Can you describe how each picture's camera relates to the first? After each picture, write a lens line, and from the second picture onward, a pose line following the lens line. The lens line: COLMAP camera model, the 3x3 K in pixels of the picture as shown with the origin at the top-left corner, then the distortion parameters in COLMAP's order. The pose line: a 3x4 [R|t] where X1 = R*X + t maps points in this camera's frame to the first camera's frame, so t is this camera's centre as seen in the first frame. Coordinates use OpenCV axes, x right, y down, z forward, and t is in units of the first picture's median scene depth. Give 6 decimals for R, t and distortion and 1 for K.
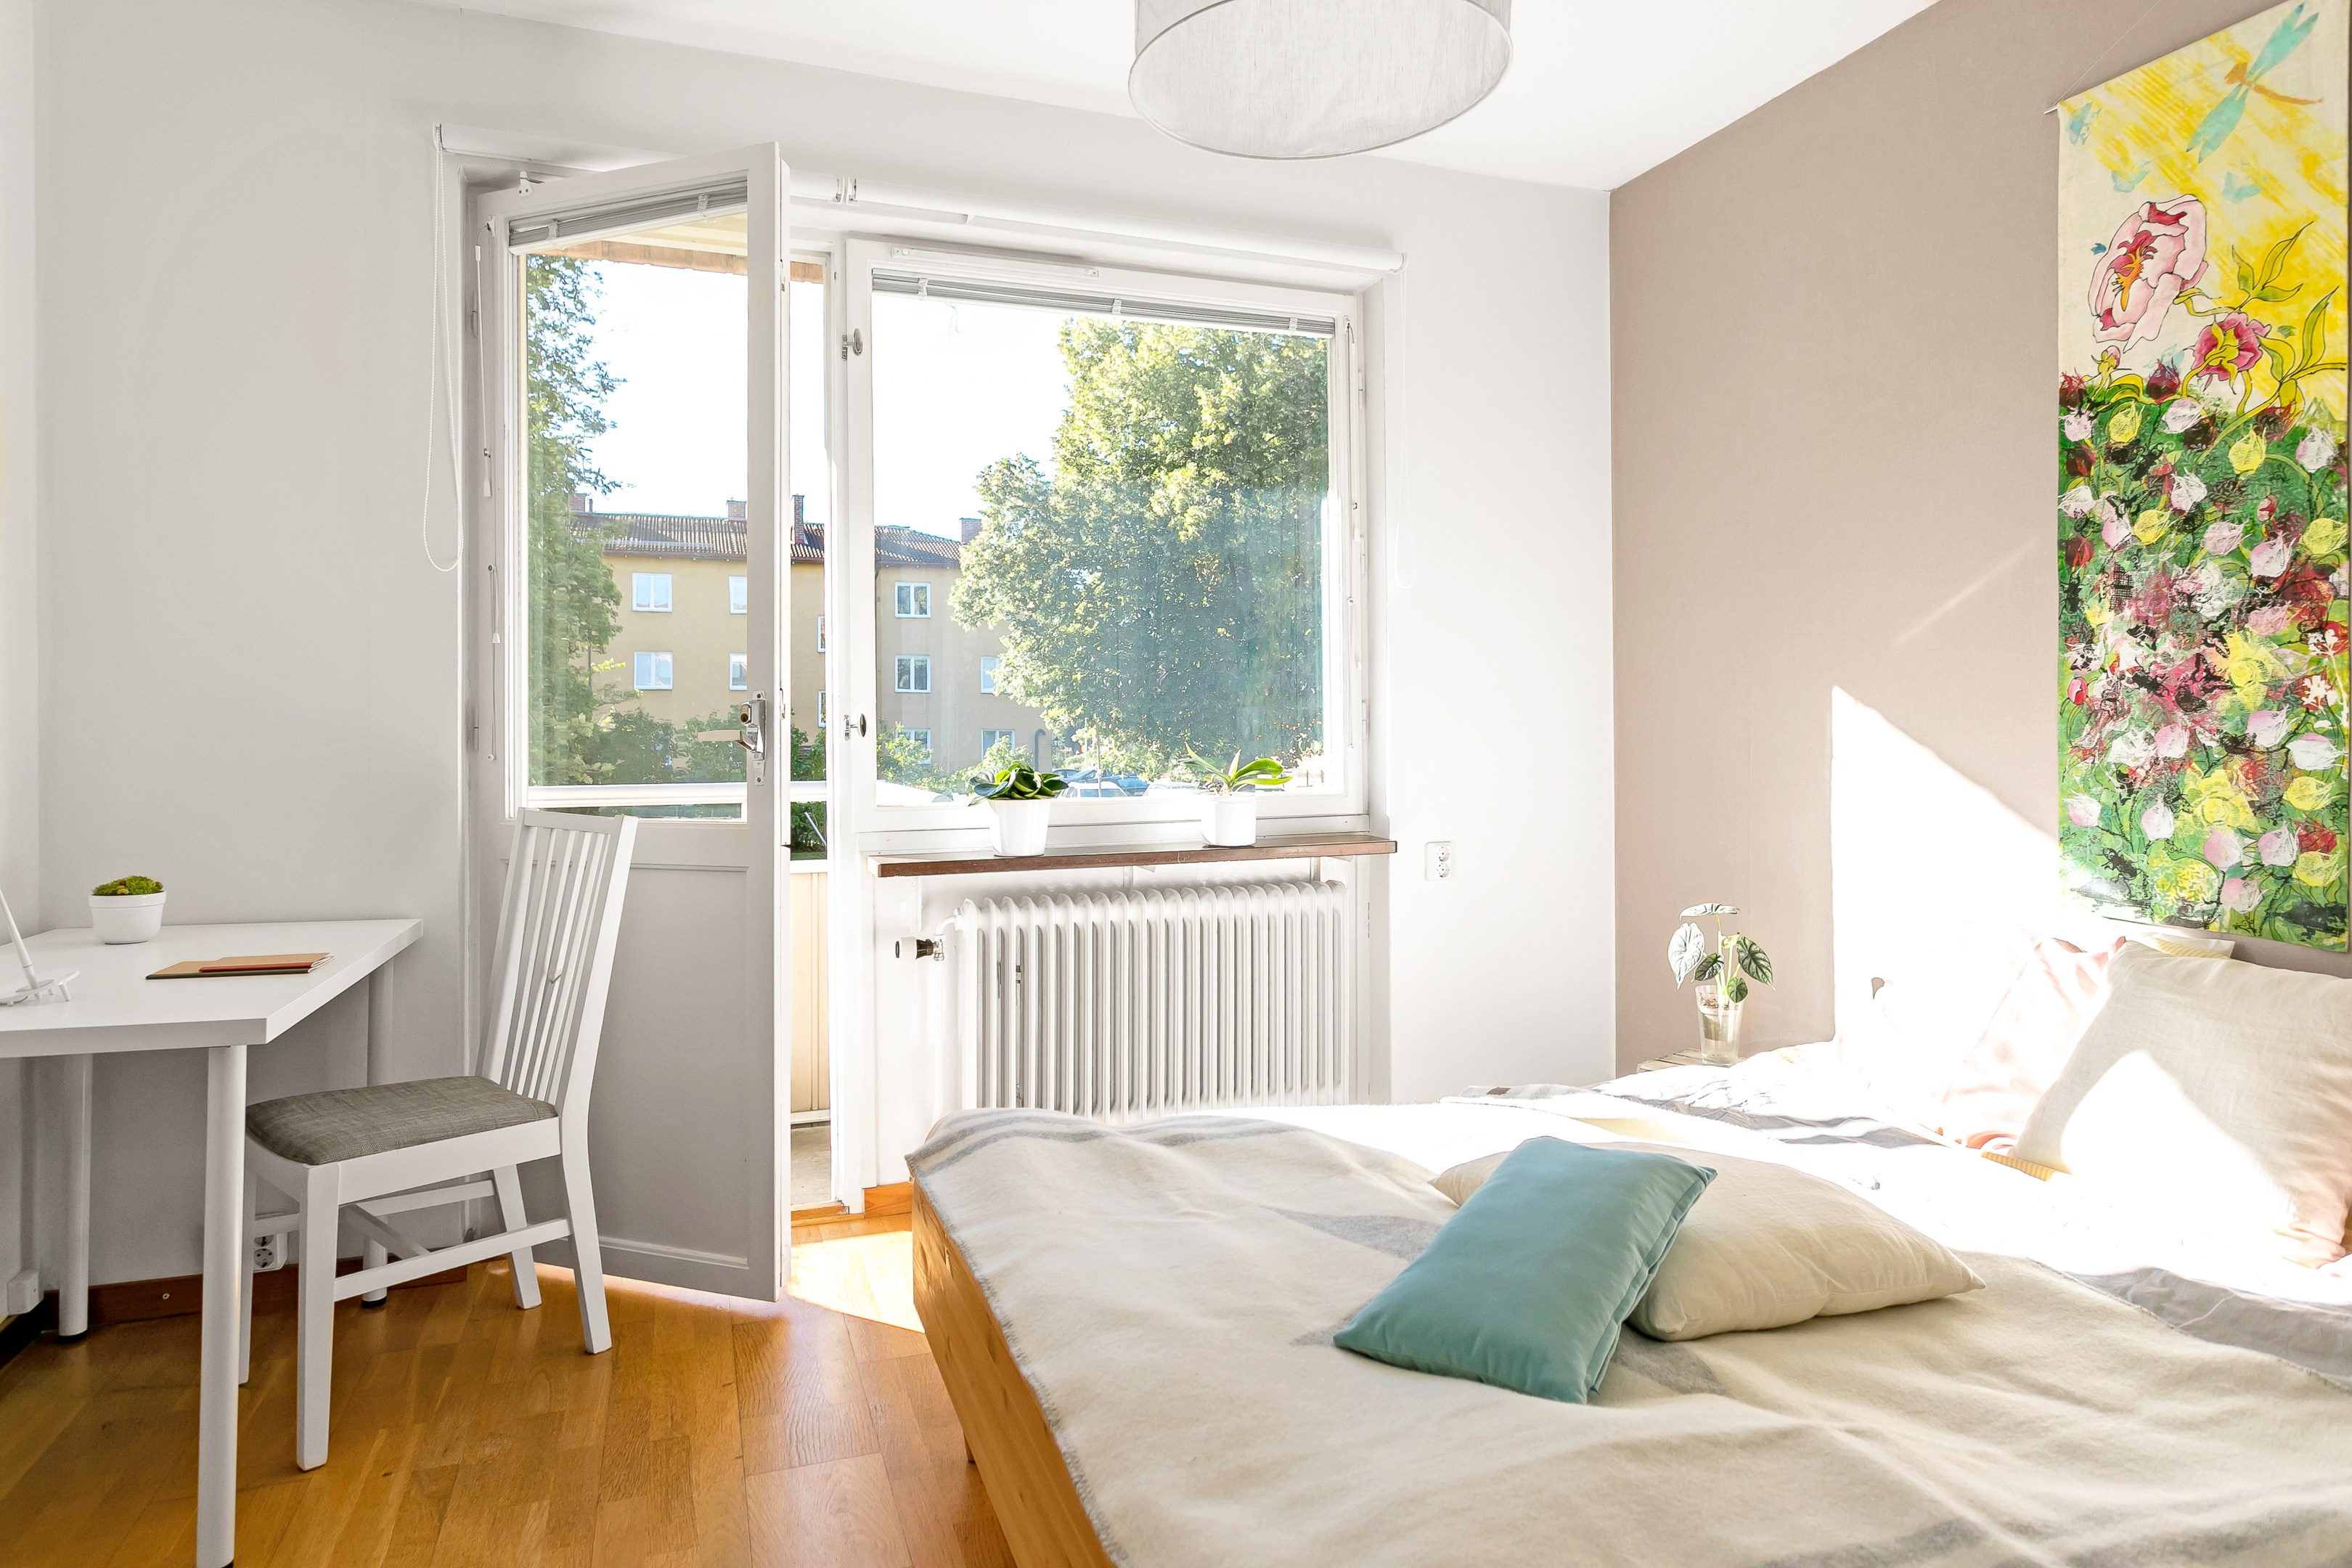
lens RADIAL K [[1363.9, 0, 1177.4], [0, 1363.9, 718.4], [0, 0, 1]] dist [0.000753, 0.001648]
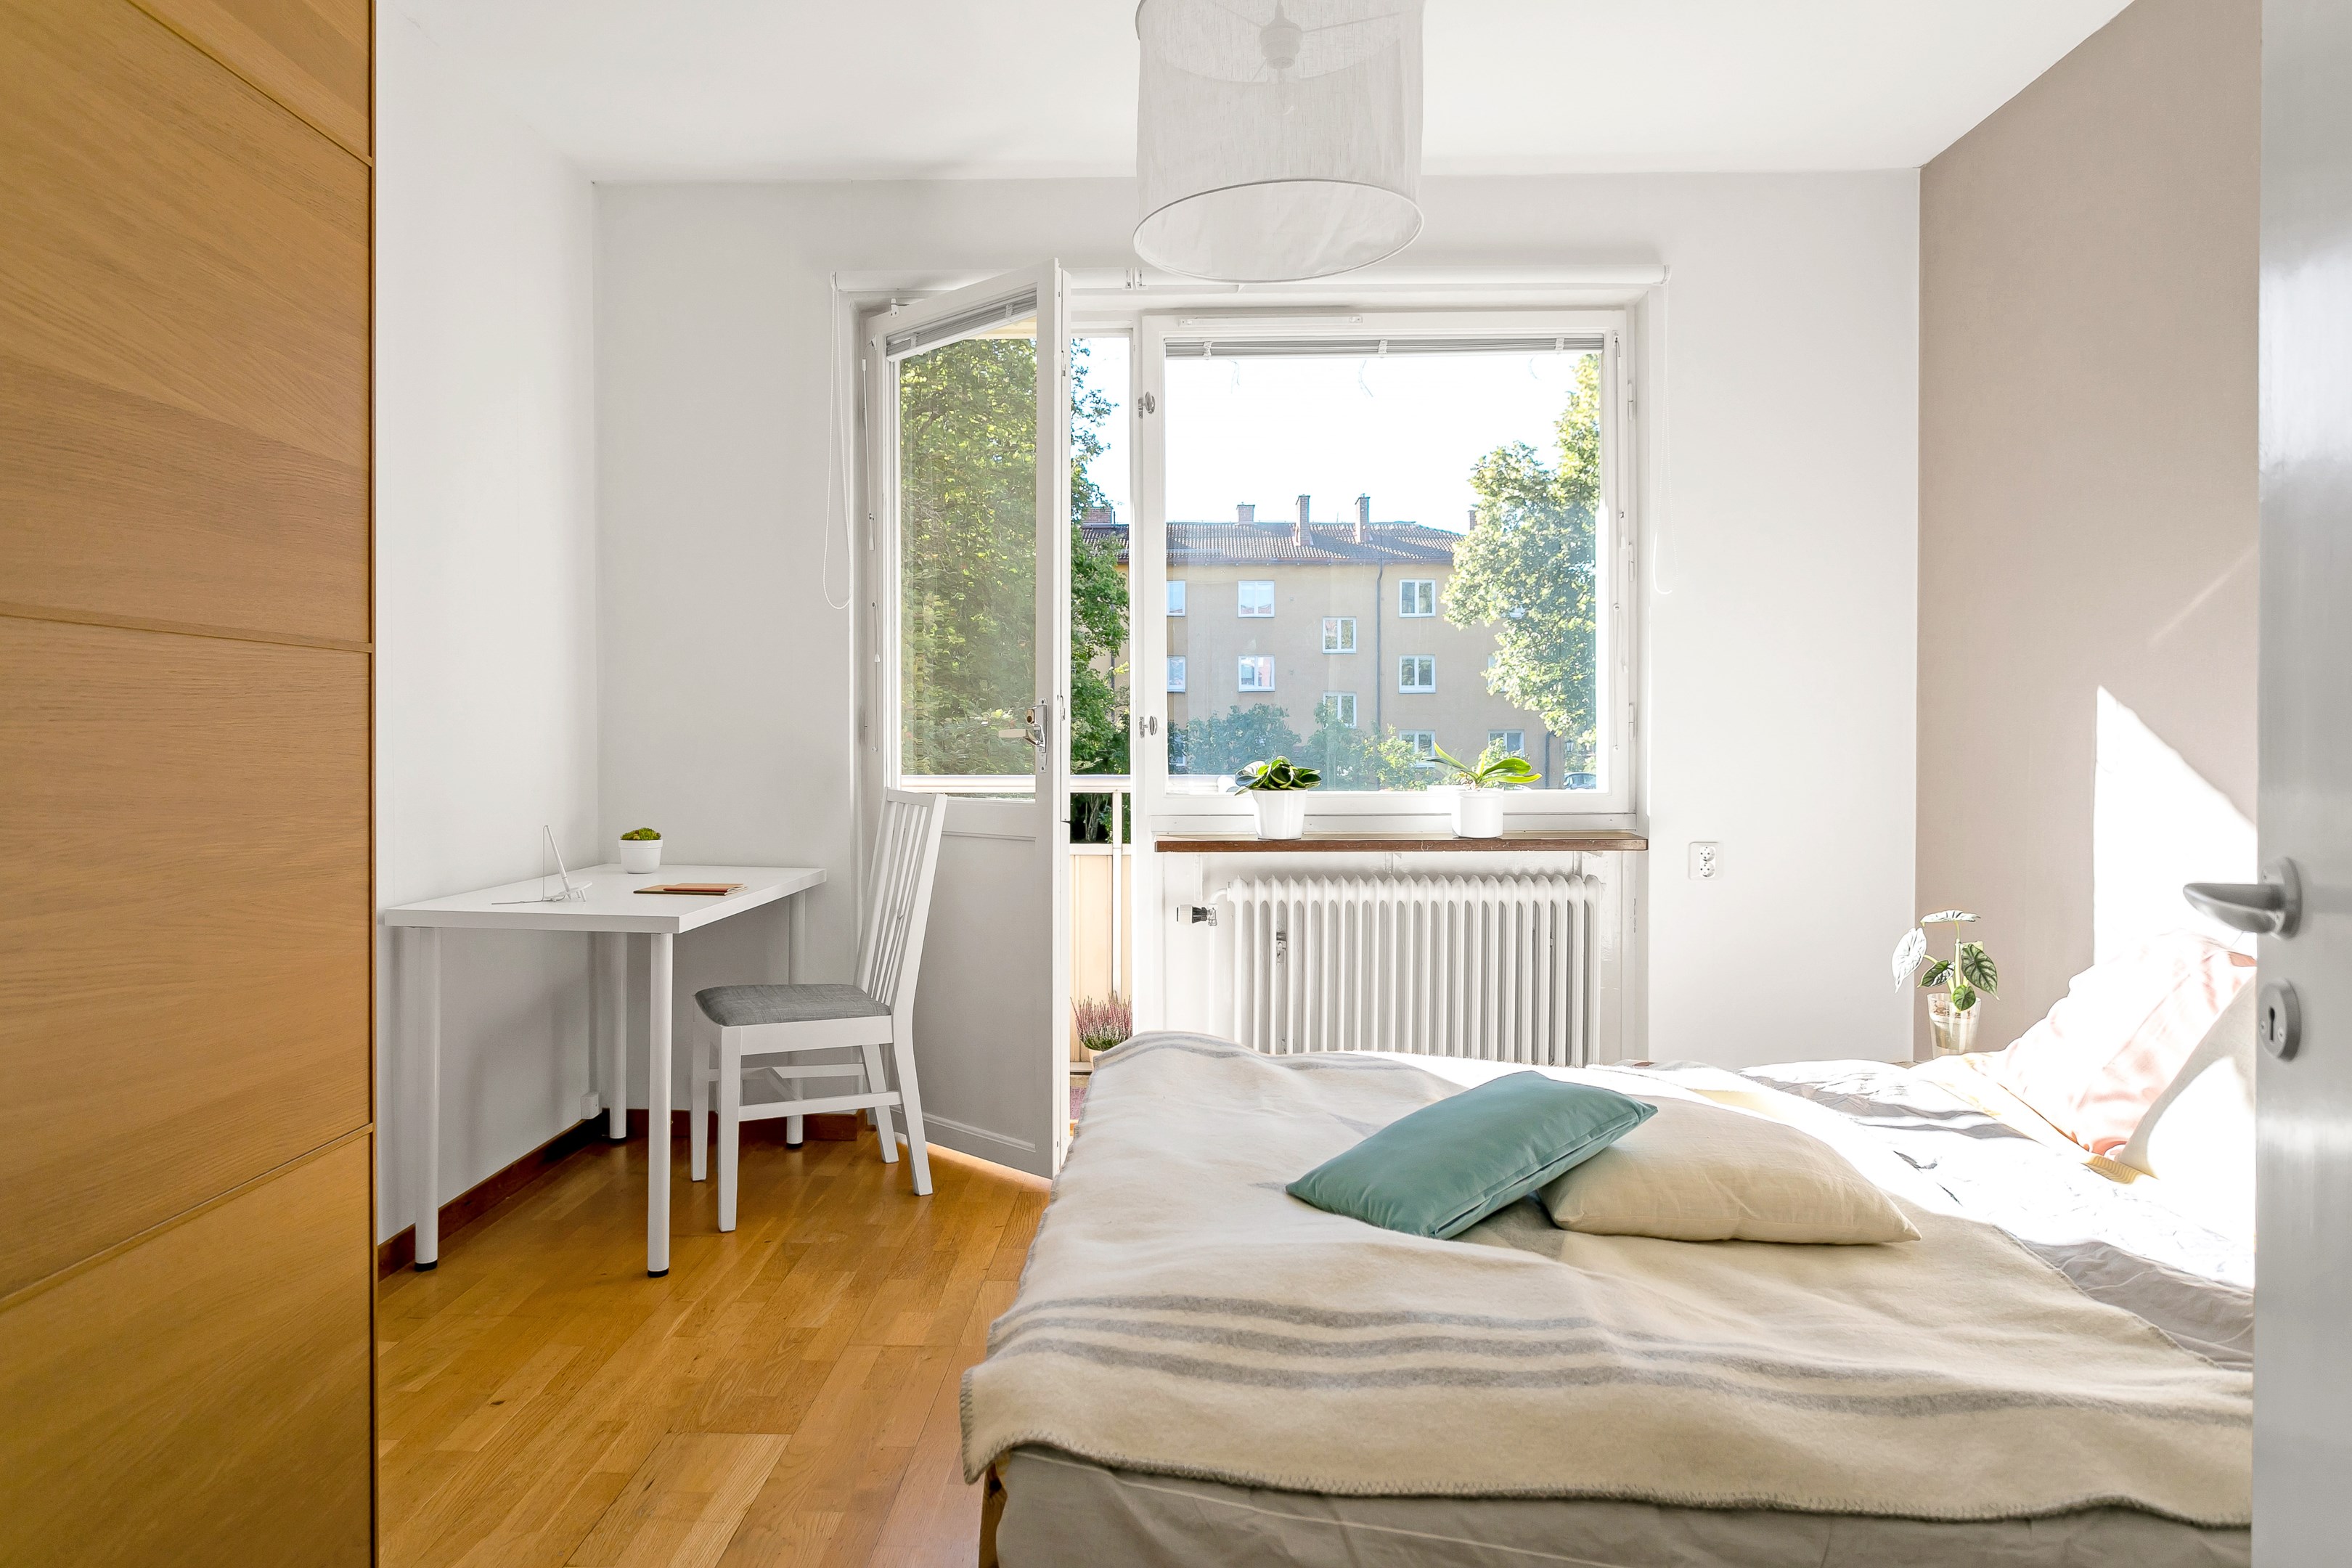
lens RADIAL K [[1421.8, 0, 1162.8], [0, 1421.8, 750.4], [0, 0, 1]] dist [-0.008364, 0.001667]
pose [[0.927621, 0.009566, -0.373400, 0.246292], [-0.001430, 0.999756, 0.022058, -0.000690], [0.373520, -0.019927, 0.927408, -0.153242]]
